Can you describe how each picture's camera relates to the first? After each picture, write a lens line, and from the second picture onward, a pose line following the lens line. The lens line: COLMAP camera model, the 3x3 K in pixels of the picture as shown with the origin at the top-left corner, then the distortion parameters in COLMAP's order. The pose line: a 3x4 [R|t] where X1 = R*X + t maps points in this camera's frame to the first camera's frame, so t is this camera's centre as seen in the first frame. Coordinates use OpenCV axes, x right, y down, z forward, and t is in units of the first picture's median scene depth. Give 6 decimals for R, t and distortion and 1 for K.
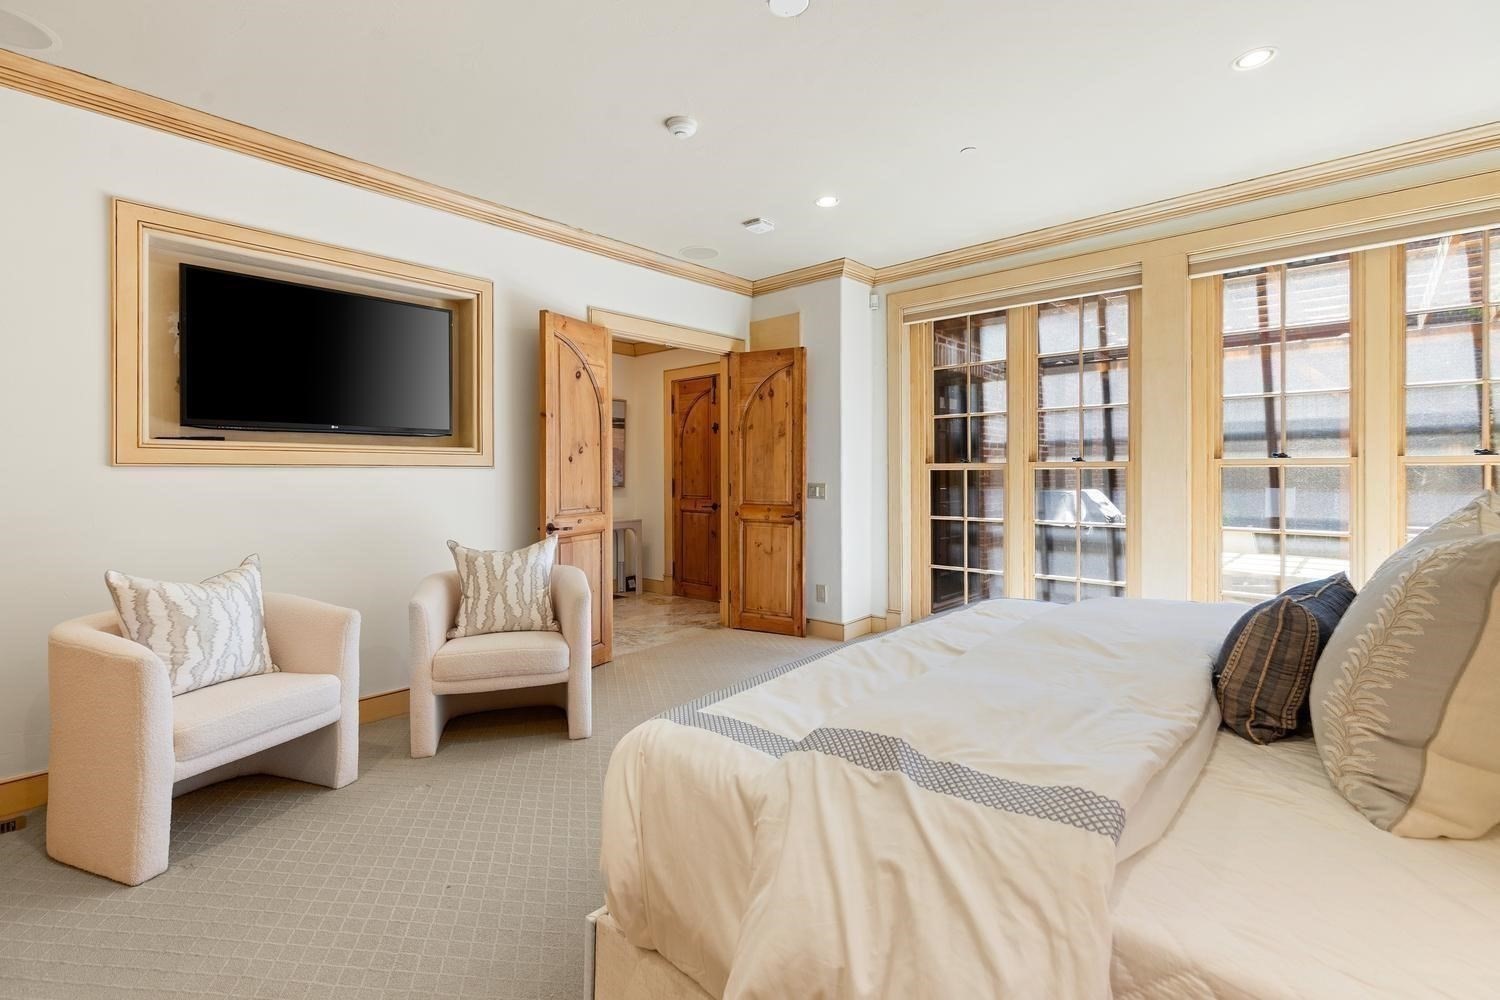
lens RADIAL K [[682.2, 0, 752.1], [0, 682.2, 464.6], [0, 0, 1]] dist [0.009212, -0.001013]
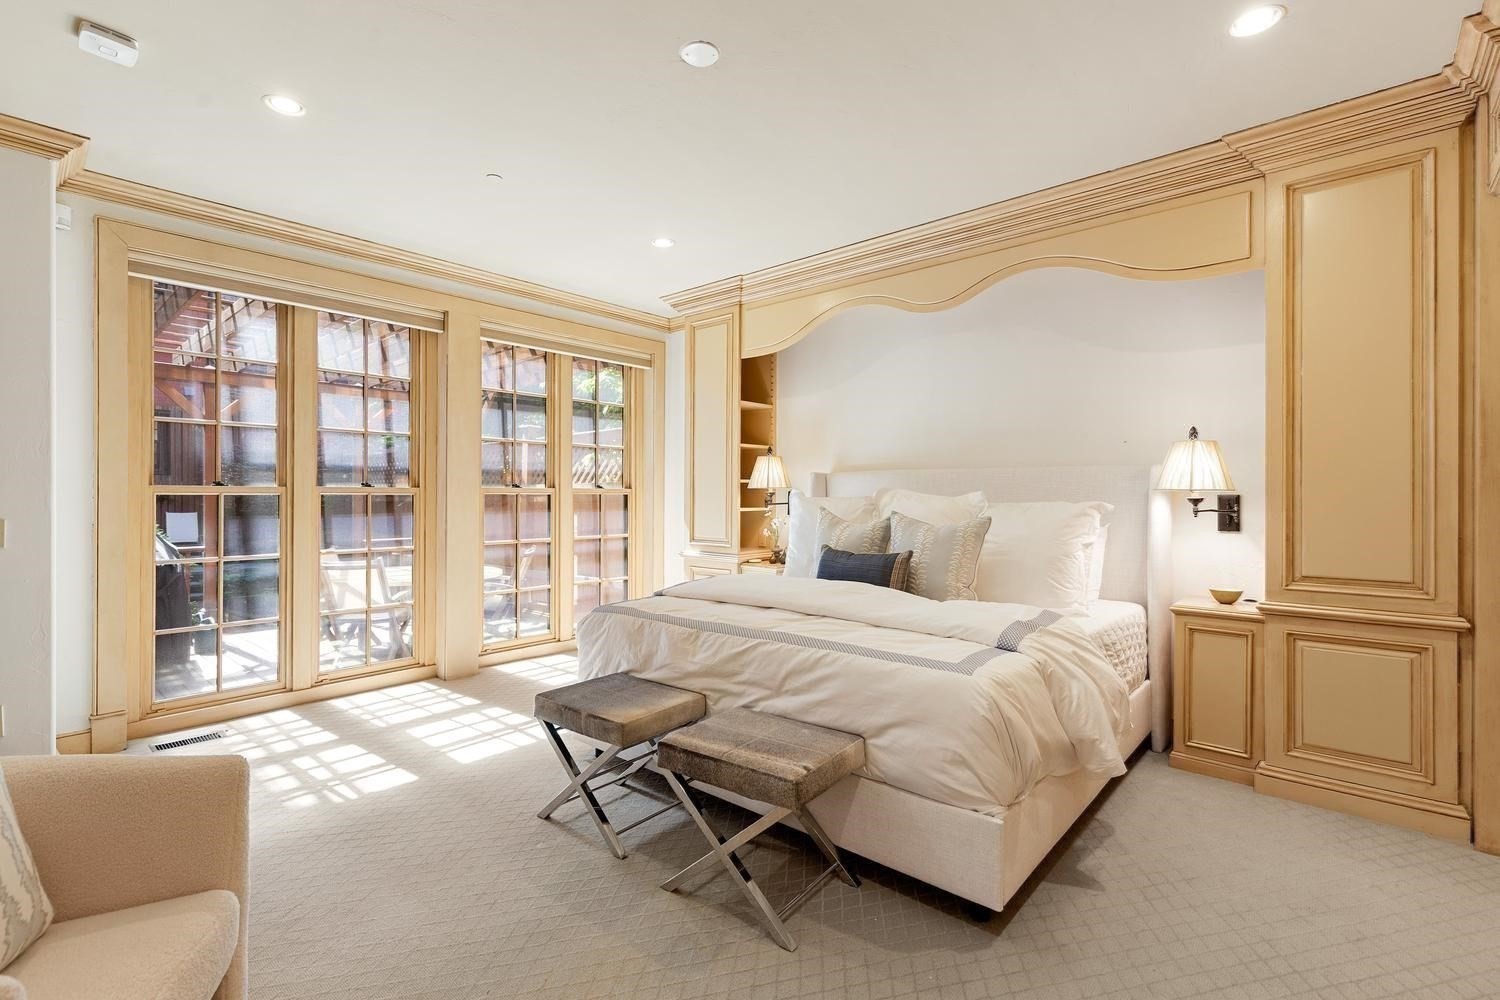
lens RADIAL K [[682.2, 0, 749.3], [0, 682.2, 499.6], [0, 0, 1]] dist [0.009212, -0.001013]
pose [[-0.001583, 0.000387, 0.999999, -0.485904], [-0.009398, 0.999956, -0.000402, 0.008122], [-0.999955, -0.009399, -0.001579, 0.438278]]
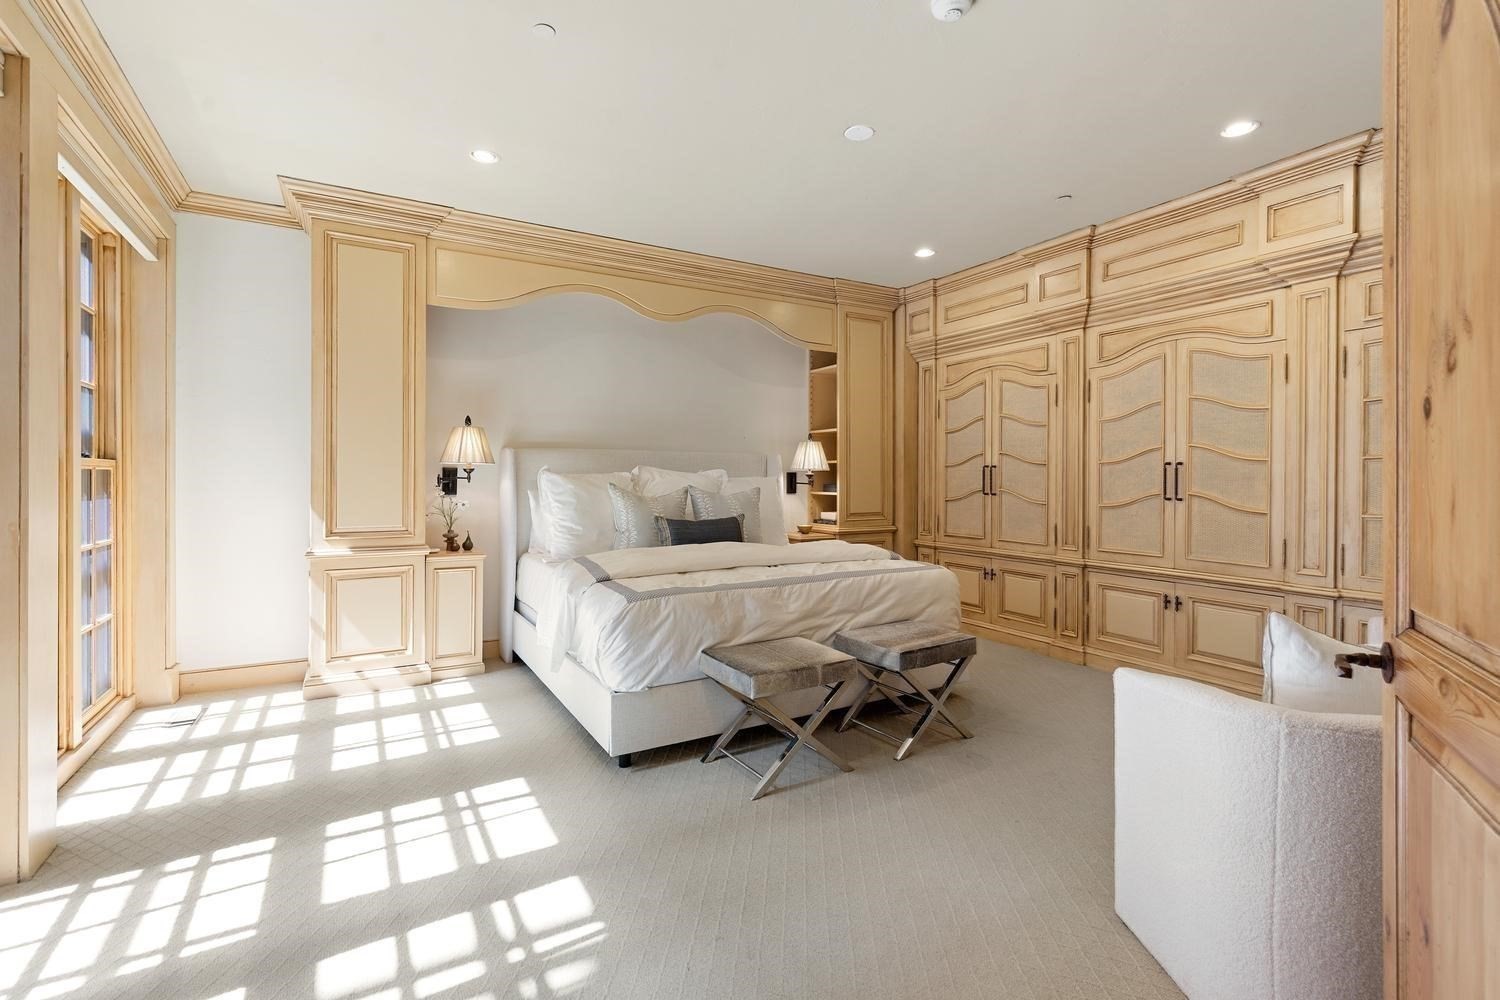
lens RADIAL K [[682.2, 0, 742.3], [0, 682.2, 479.1], [0, 0, 1]] dist [0.009212, -0.001013]
pose [[-0.945561, 0.004211, 0.325417, 0.068574], [0.002720, 0.999984, -0.005036, 0.019600], [-0.325433, -0.003877, -0.945557, 1.412810]]
